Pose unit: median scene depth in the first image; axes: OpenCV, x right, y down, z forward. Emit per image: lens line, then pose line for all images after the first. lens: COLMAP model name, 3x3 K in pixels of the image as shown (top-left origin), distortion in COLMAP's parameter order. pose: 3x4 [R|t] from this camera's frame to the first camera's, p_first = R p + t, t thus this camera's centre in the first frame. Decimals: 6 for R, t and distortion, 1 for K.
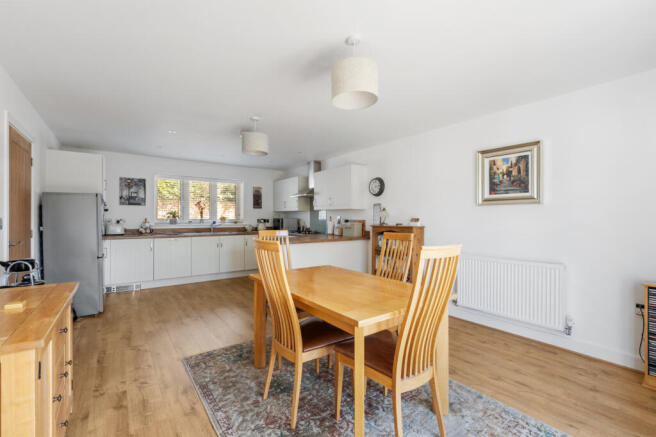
lens RADIAL K [[278.4, 0, 328.0], [0, 278.4, 218.5], [0, 0, 1]] dist [-0.001958, -0.000177]
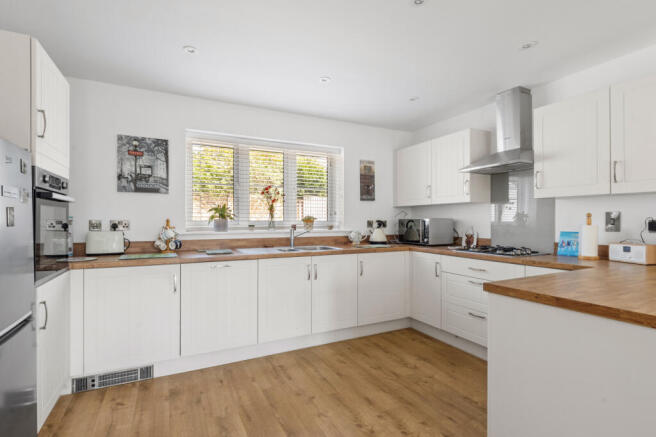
lens RADIAL K [[307.1, 0, 329.3], [0, 307.1, 221.7], [0, 0, 1]] dist [0.002524, 0.000201]
pose [[0.985031, -0.001978, -0.172364, -0.283131], [0.002509, 0.999993, 0.002862, 0.002395], [0.172358, -0.003251, 0.985029, 0.515673]]
